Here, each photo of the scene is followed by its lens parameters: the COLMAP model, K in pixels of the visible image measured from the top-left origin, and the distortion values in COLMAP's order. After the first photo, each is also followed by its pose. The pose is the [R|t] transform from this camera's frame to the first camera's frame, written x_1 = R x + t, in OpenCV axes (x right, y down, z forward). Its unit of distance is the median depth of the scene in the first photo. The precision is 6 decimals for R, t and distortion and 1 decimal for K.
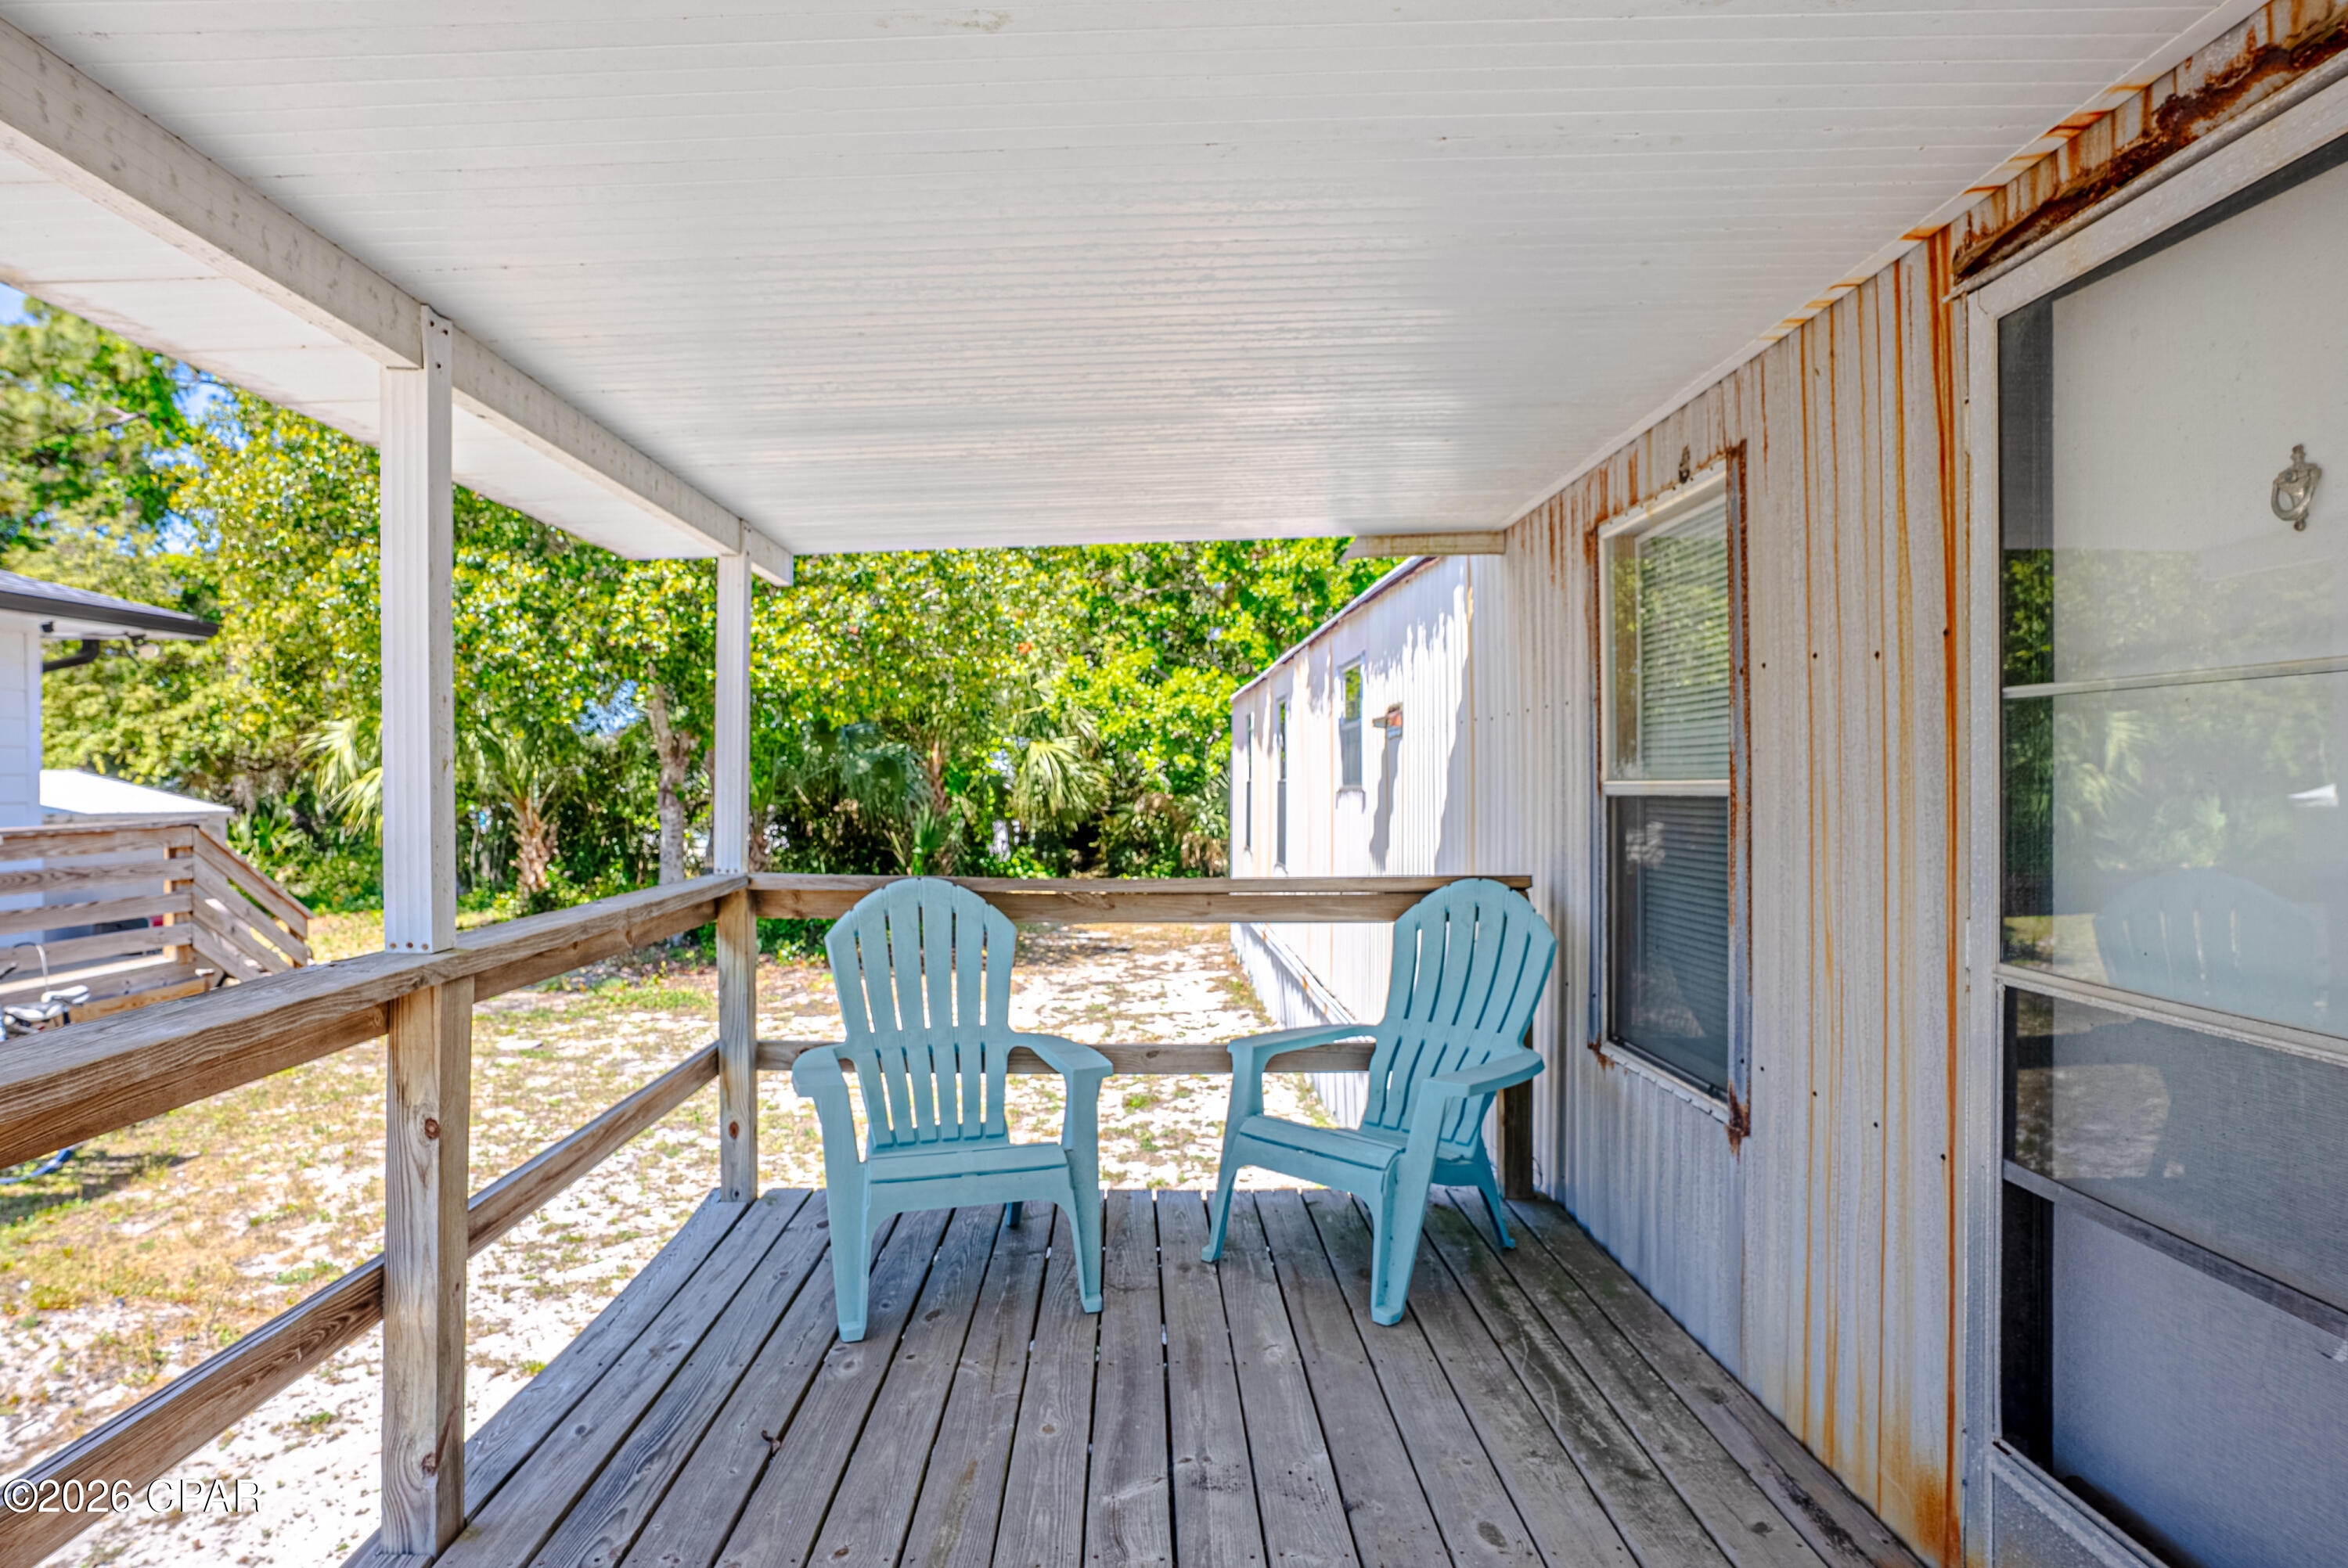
lens RADIAL K [[1304.6, 0, 1137.6], [0, 1304.6, 780.6], [0, 0, 1]] dist [-0.031141, -0.000784]
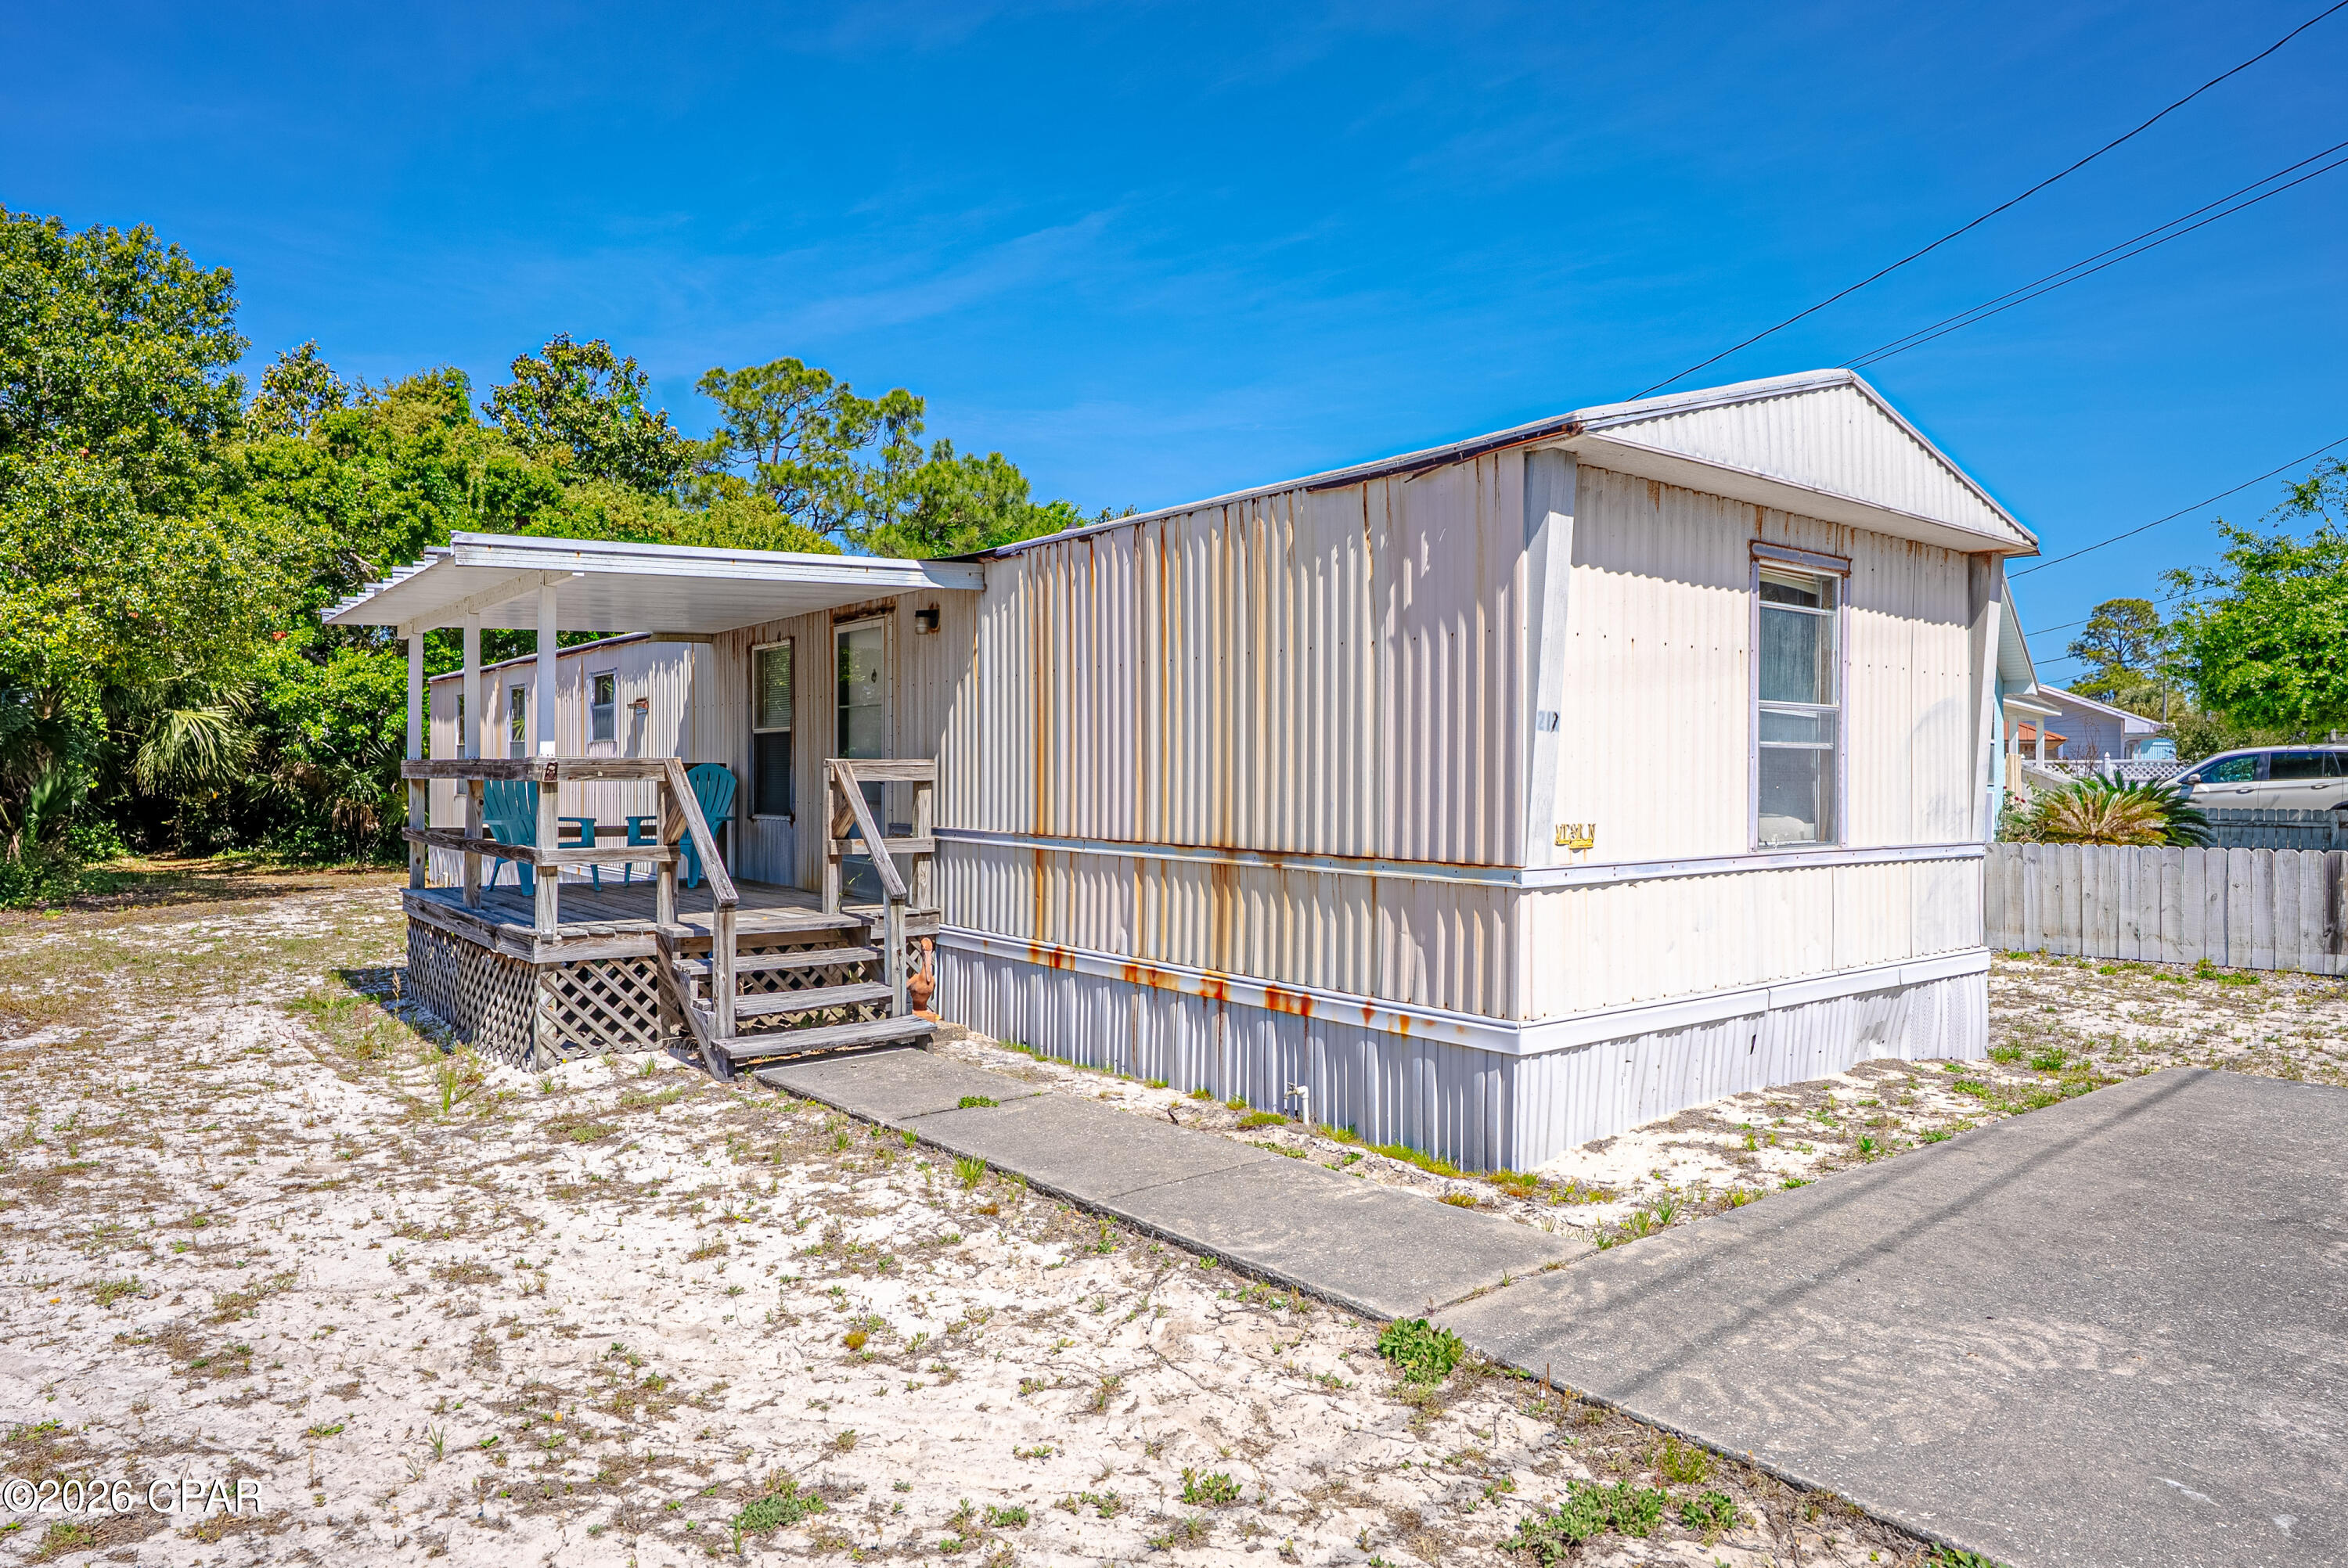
lens RADIAL K [[1452.7, 0, 1174.8], [0, 1452.7, 783.0], [0, 0, 1]] dist [-0.011191, 0.005495]
pose [[0.788007, -0.001488, 0.615664, -0.183130], [-0.004104, 0.999962, 0.007670, 0.018114], [-0.615652, -0.008571, 0.787971, -0.438116]]
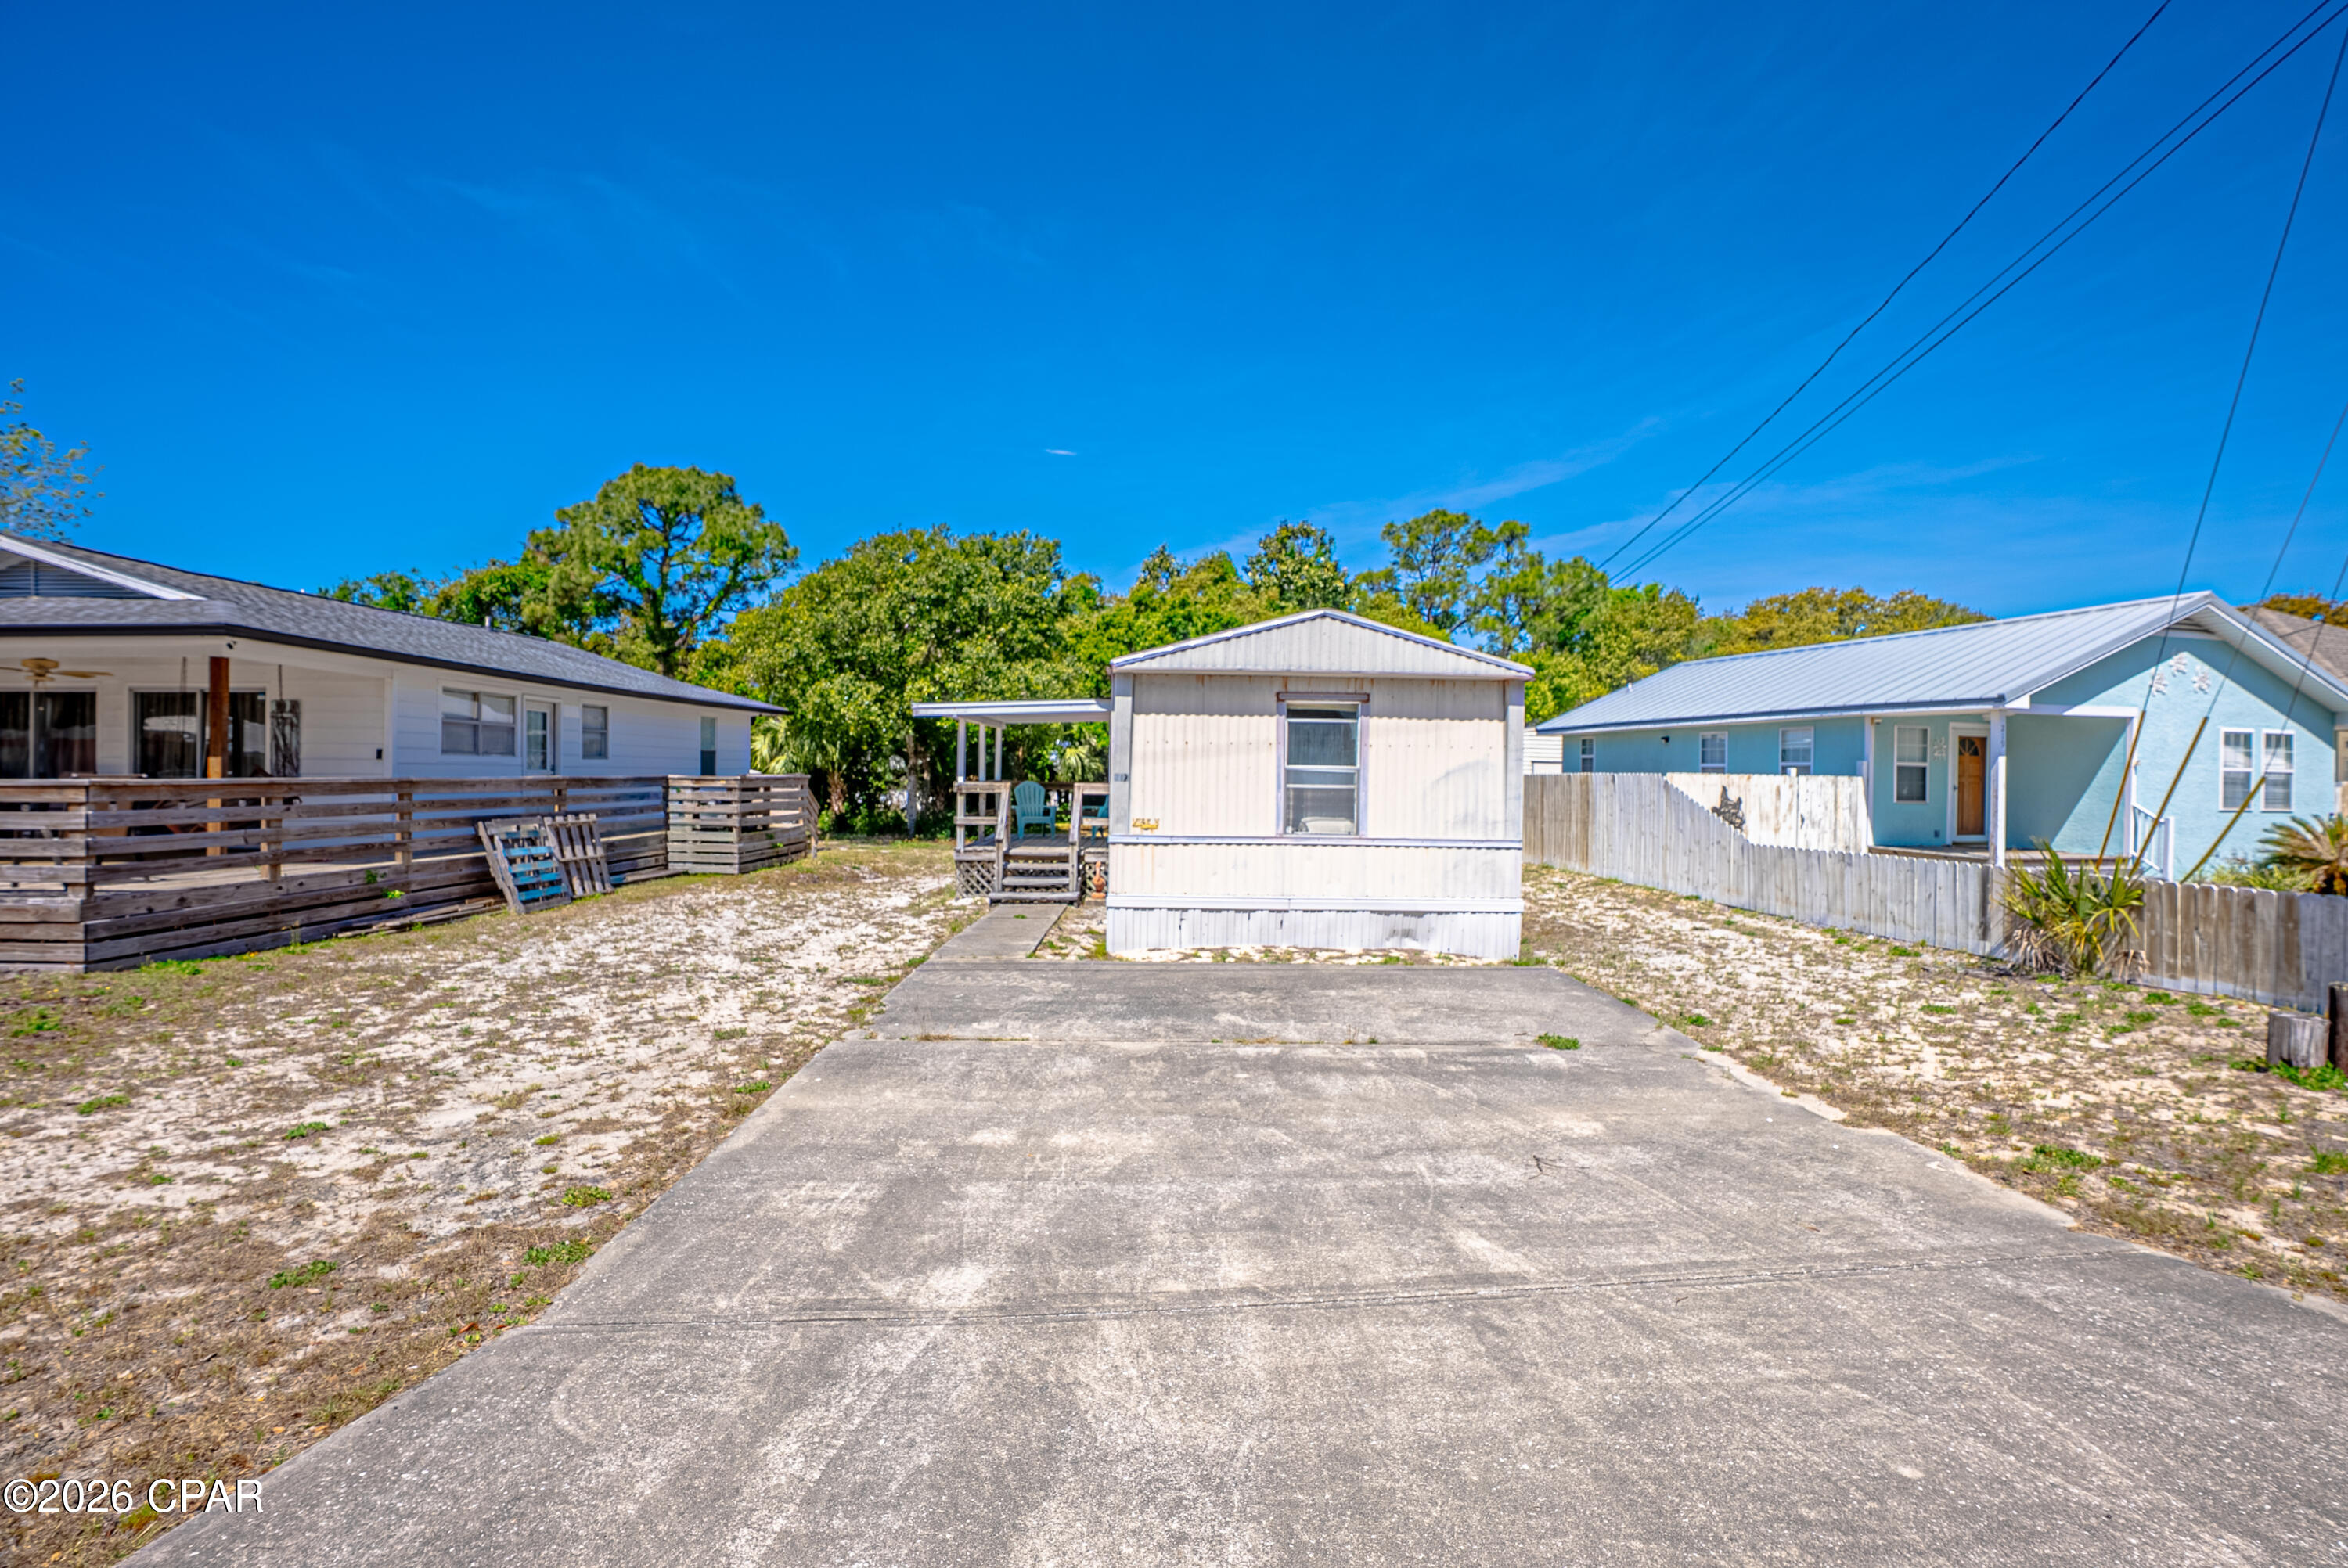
lens RADIAL K [[1108.3, 0, 1187.9], [0, 1108.3, 775.1], [0, 0, 1]] dist [-0.057264, -0.000172]
pose [[0.999876, 0.013795, 0.007553, 0.109952], [-0.013838, 0.999889, 0.005579, 0.001399], [-0.007475, -0.005683, 0.999956, -0.857727]]
